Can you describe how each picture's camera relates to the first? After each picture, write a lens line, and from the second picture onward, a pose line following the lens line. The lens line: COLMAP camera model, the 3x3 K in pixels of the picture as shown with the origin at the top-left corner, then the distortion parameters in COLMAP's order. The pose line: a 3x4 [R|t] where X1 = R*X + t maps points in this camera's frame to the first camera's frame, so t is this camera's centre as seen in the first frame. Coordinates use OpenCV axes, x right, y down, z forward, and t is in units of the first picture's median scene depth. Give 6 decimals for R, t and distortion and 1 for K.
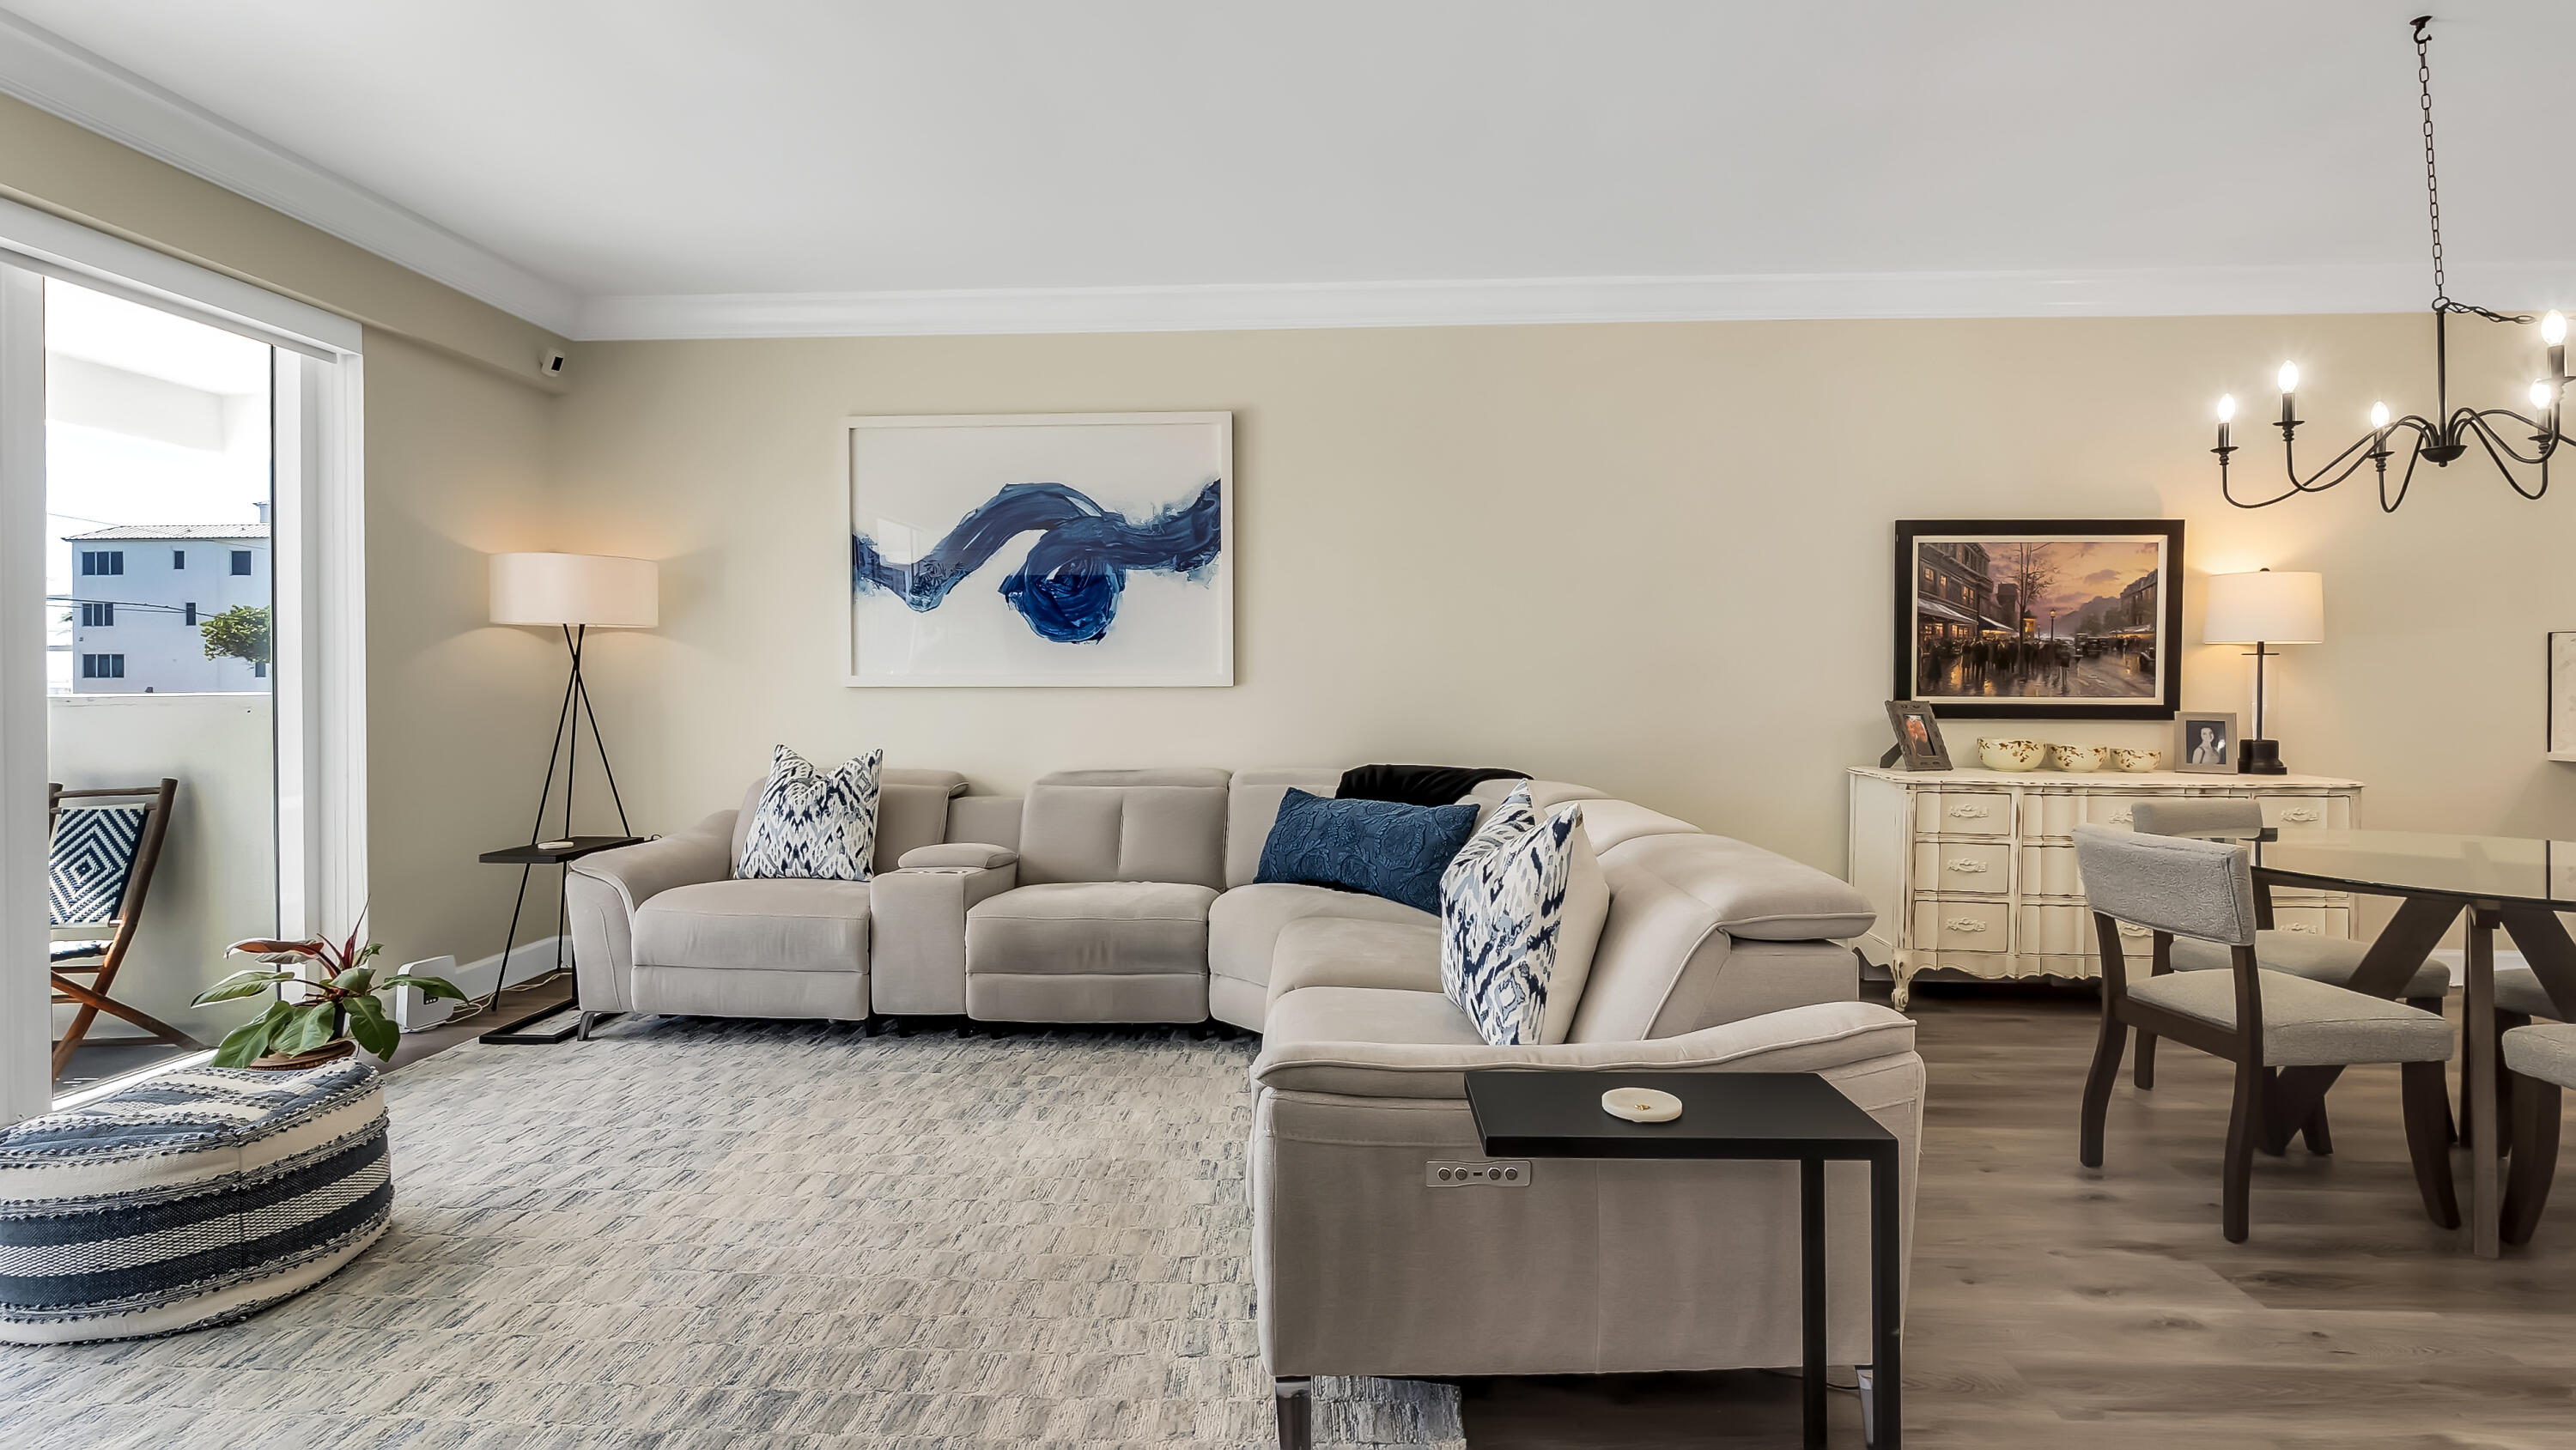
lens RADIAL K [[1195.5, 0, 1300.5], [0, 1195.5, 687.1], [0, 0, 1]] dist [-0.006377, -0.000118]
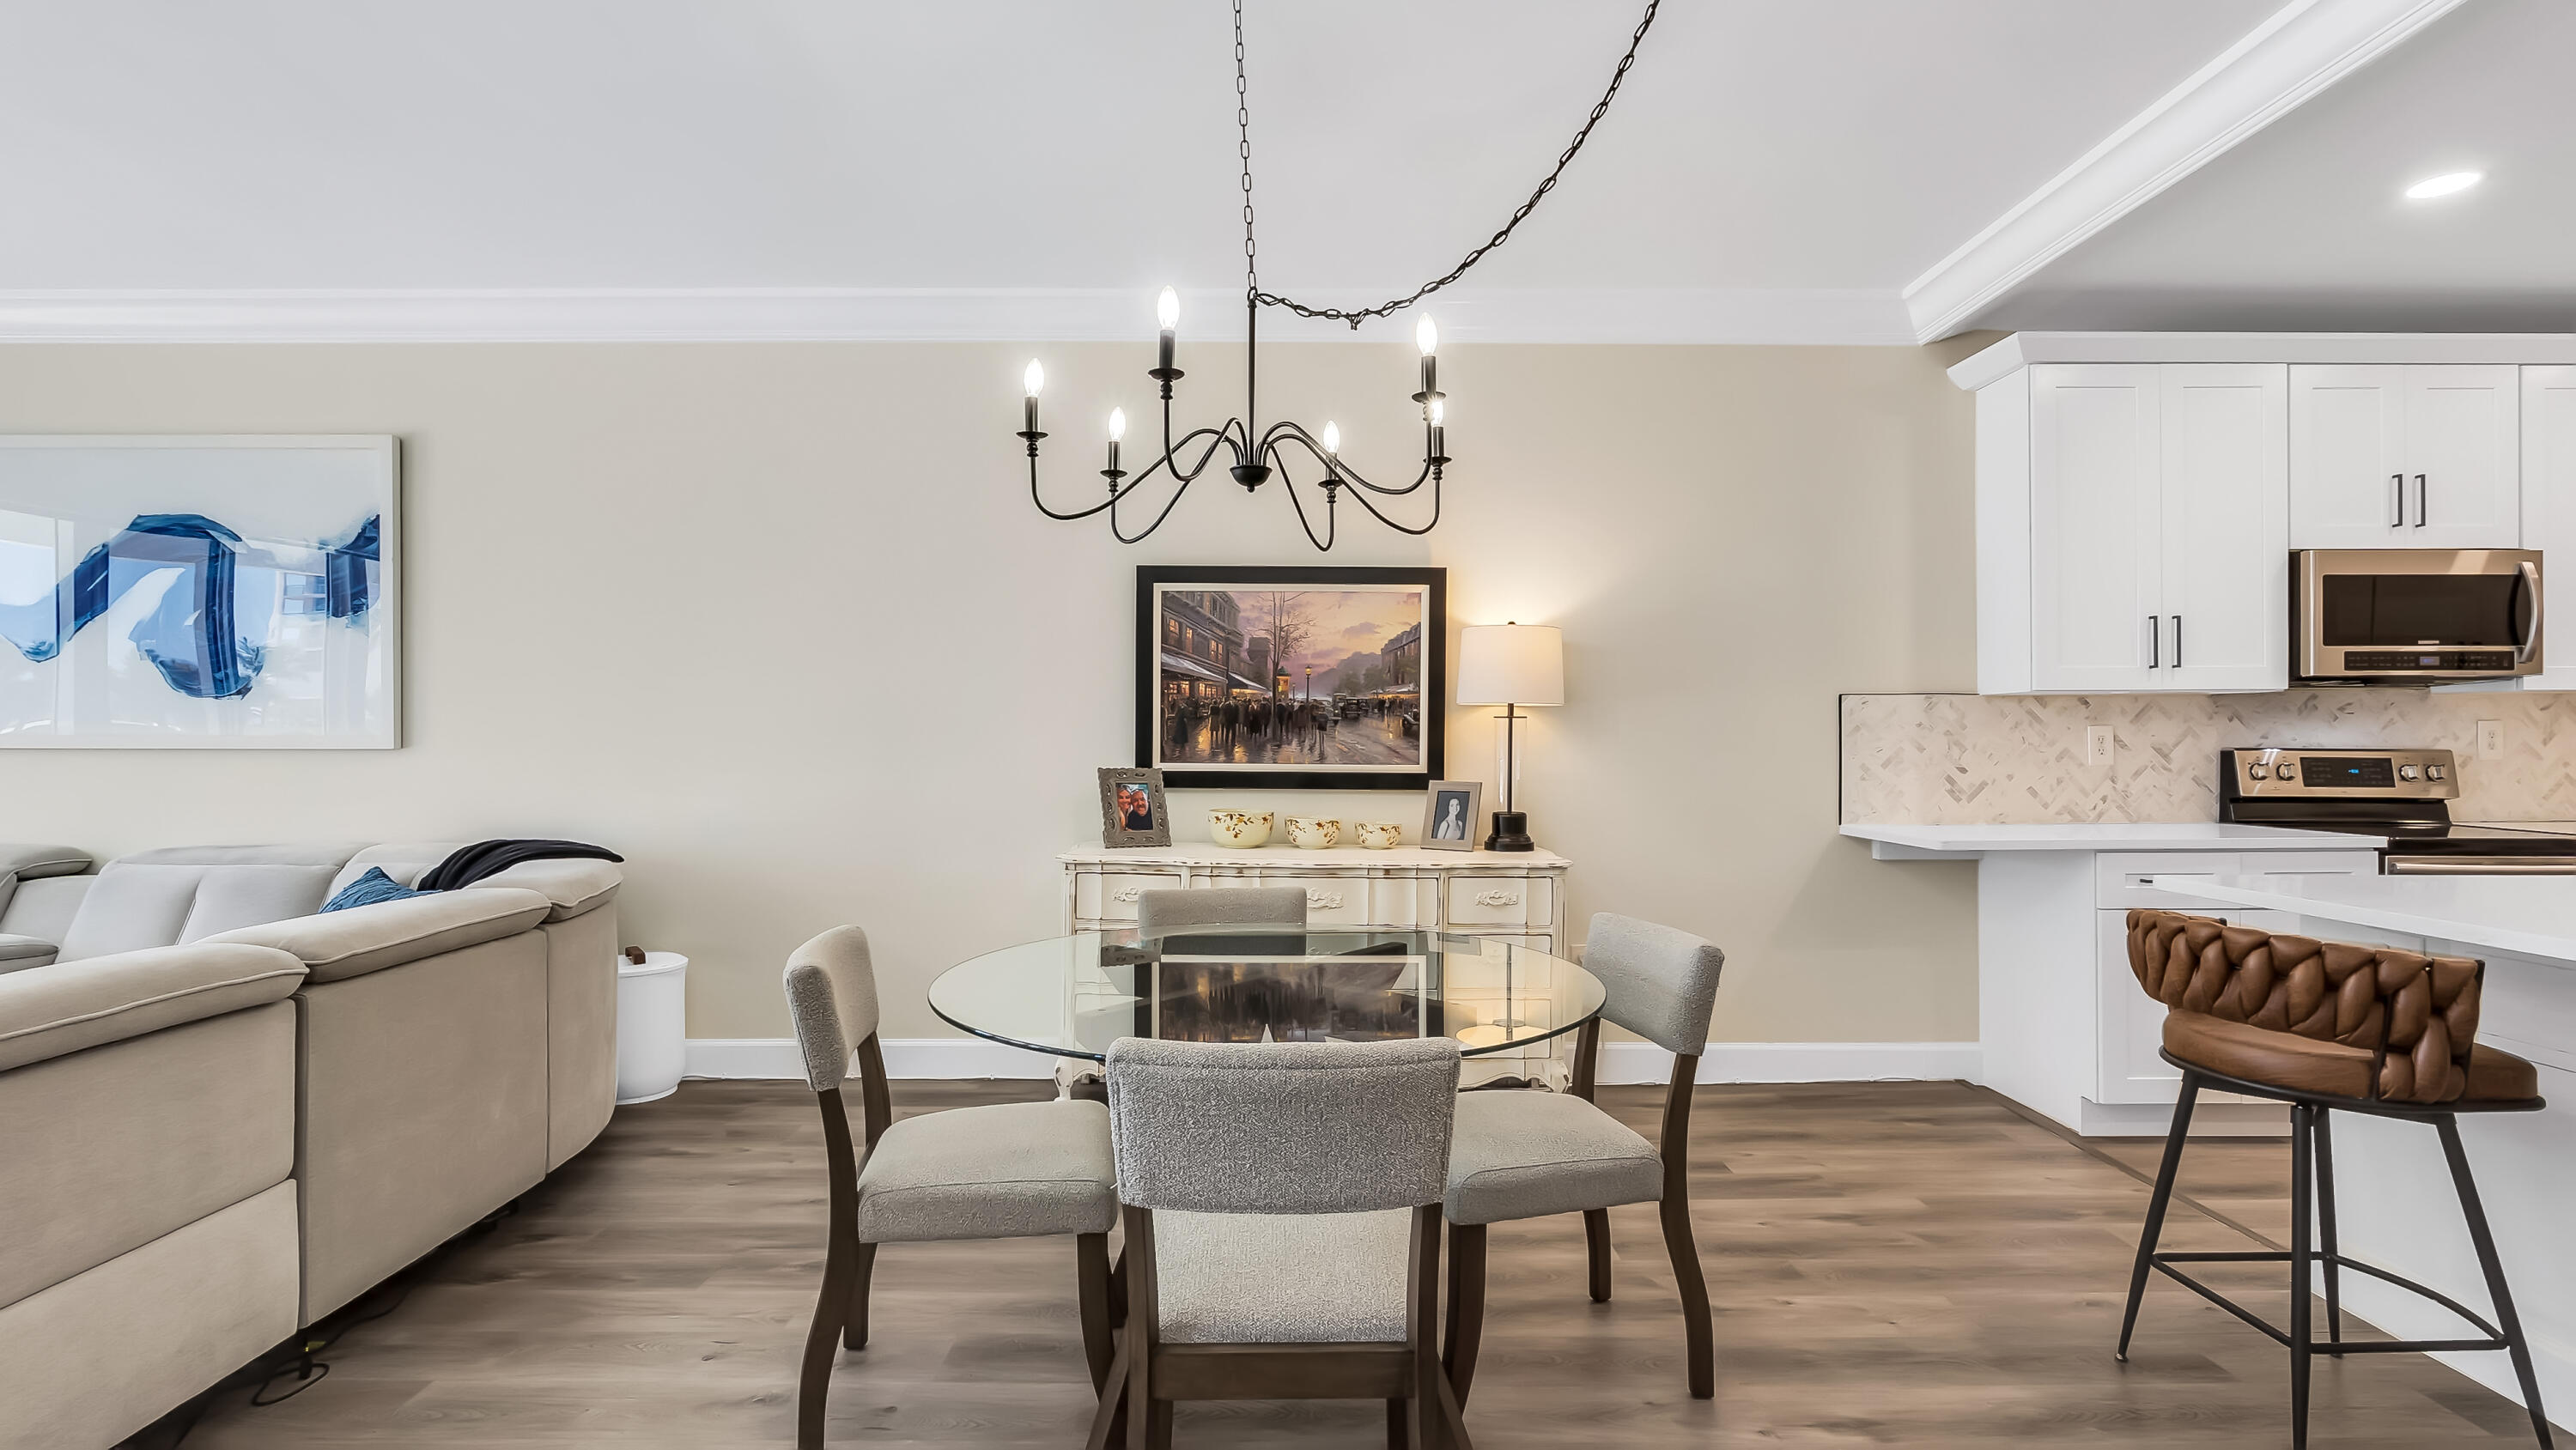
lens RADIAL K [[1186.1, 0, 1294.2], [0, 1186.1, 734.9], [0, 0, 1]] dist [-0.002262, 0.000066]
pose [[0.998646, 0.002505, 0.051961, 0.583615], [-0.002112, 0.999969, -0.007617, -0.006819], [-0.051979, 0.007497, 0.998620, 0.110366]]
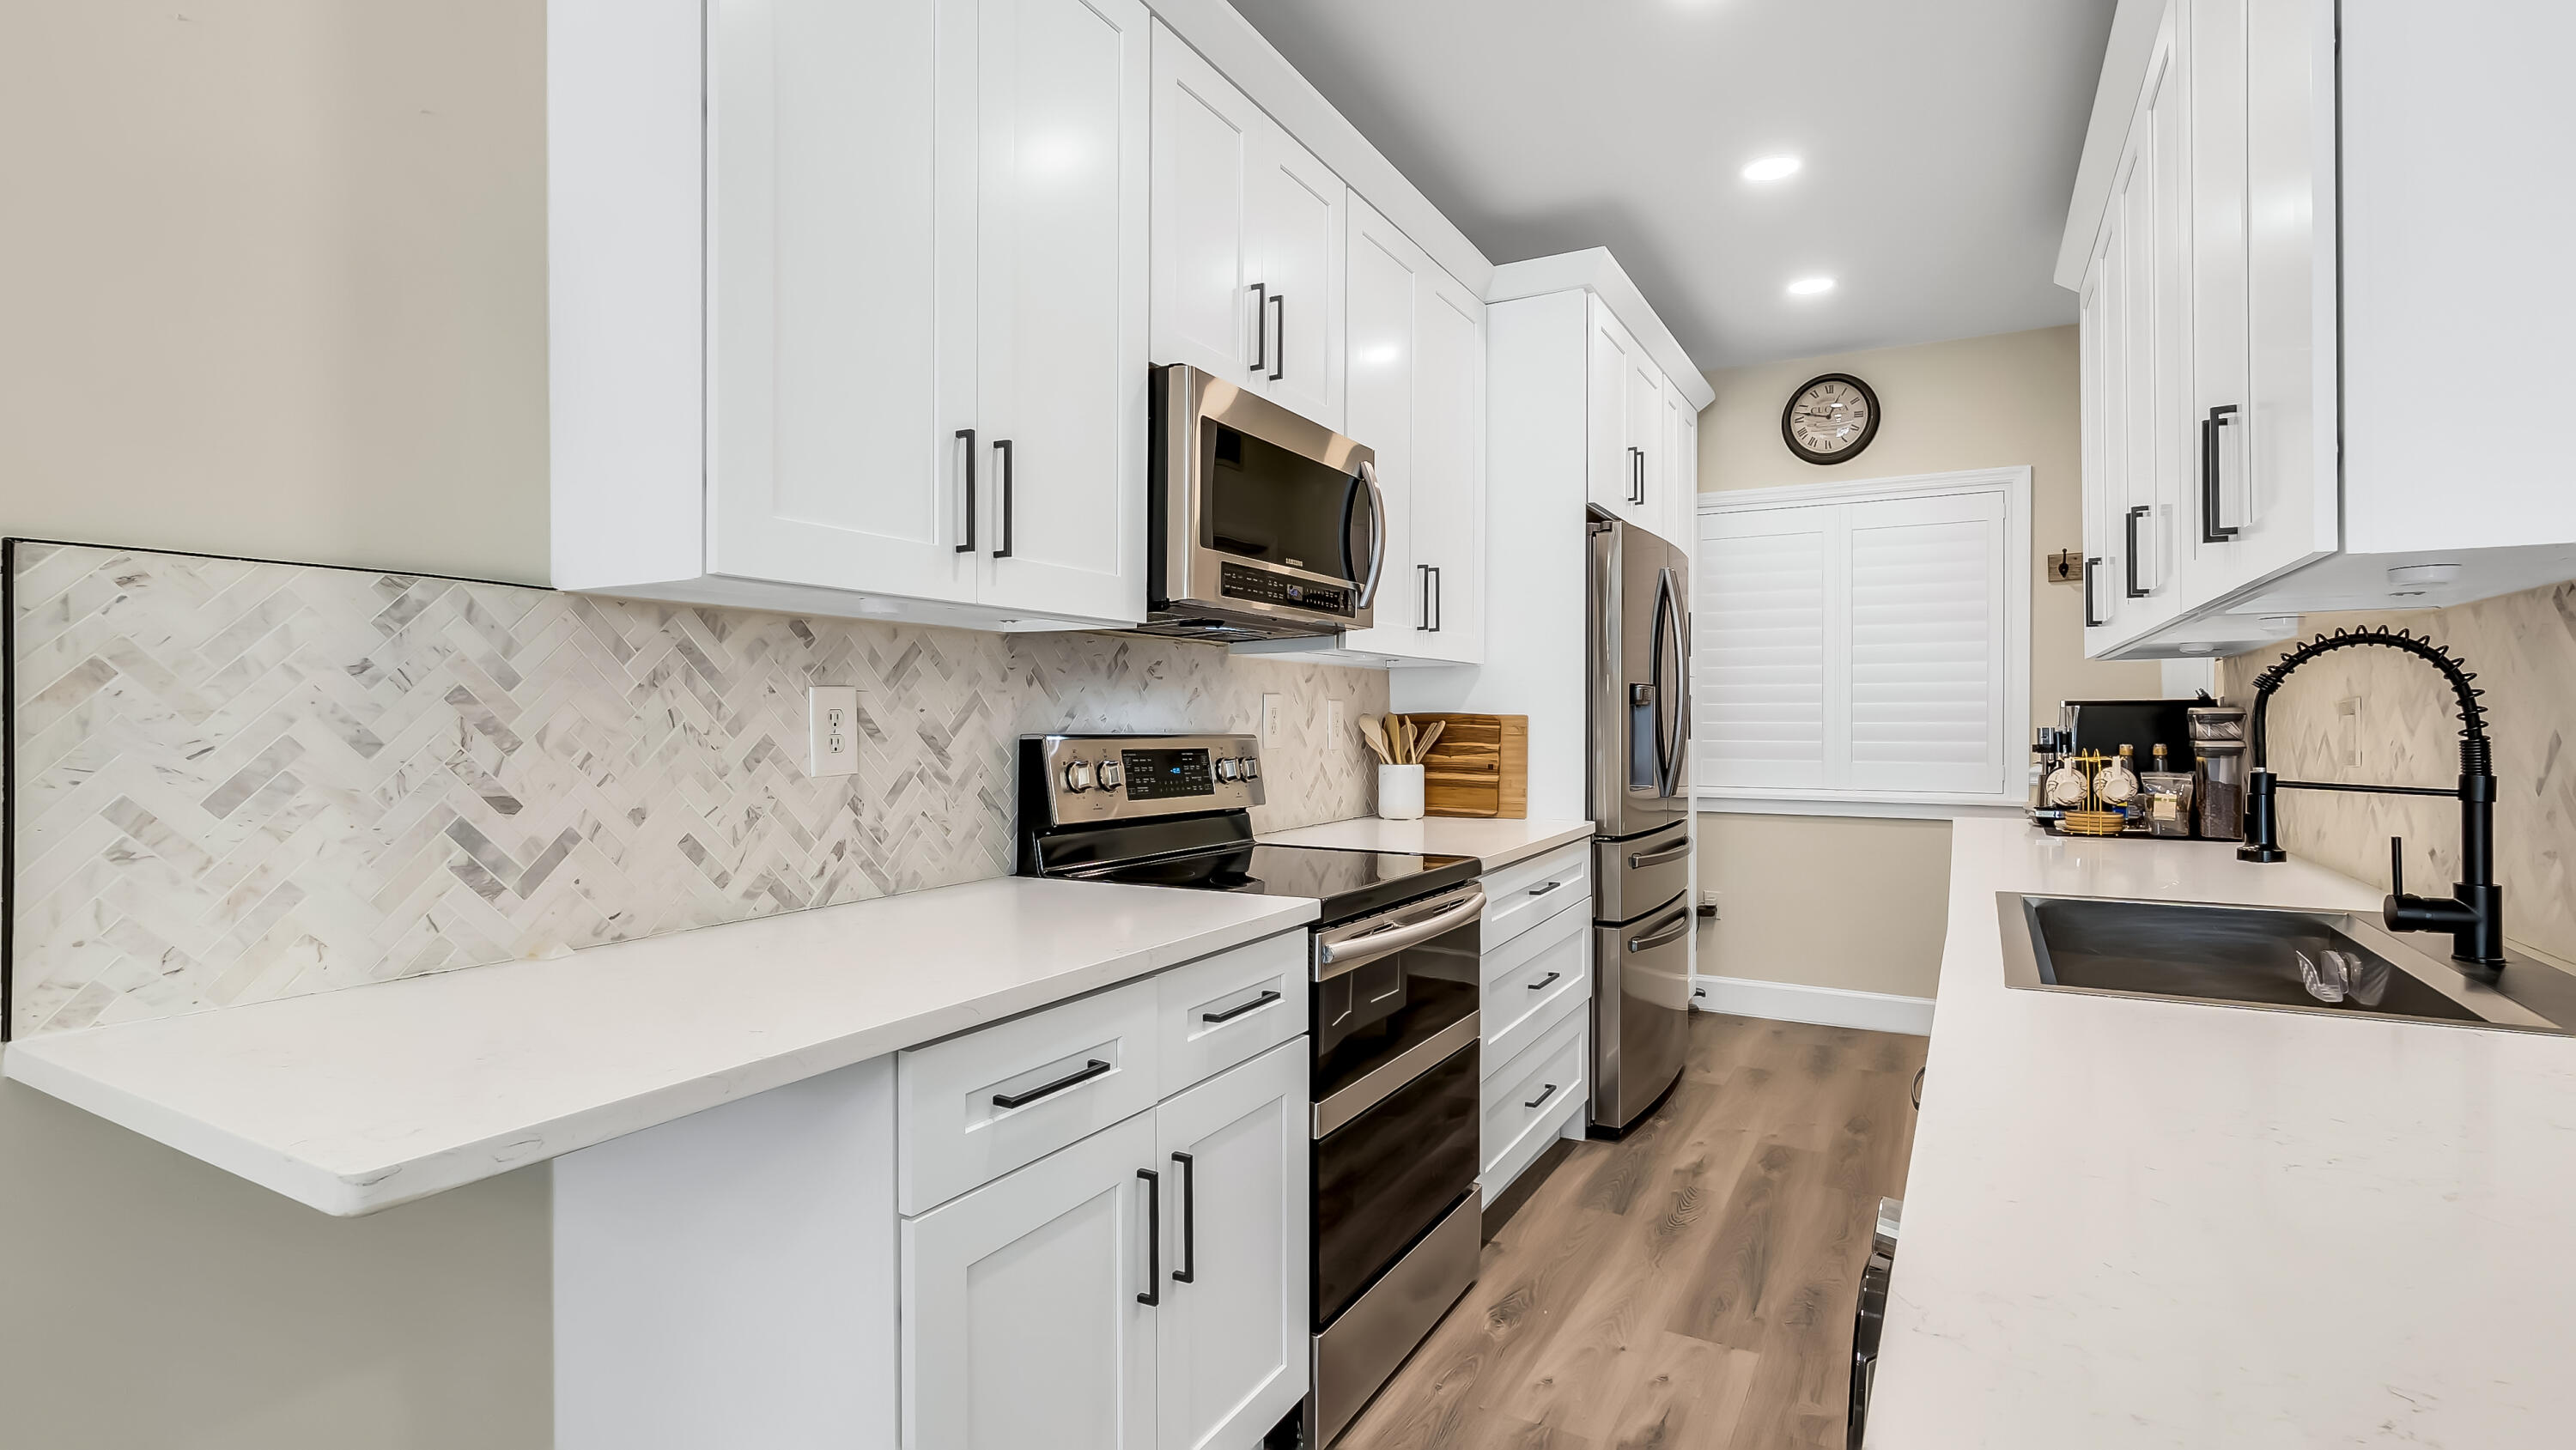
lens RADIAL K [[1202.6, 0, 1294.3], [0, 1202.6, 726.8], [0, 0, 1]] dist [-0.006736, 0.000382]
pose [[0.439805, 0.000491, 0.898093, 0.950217], [0.001909, 0.999997, -0.001481, -0.007420], [-0.898091, 0.002365, 0.439803, 0.665562]]
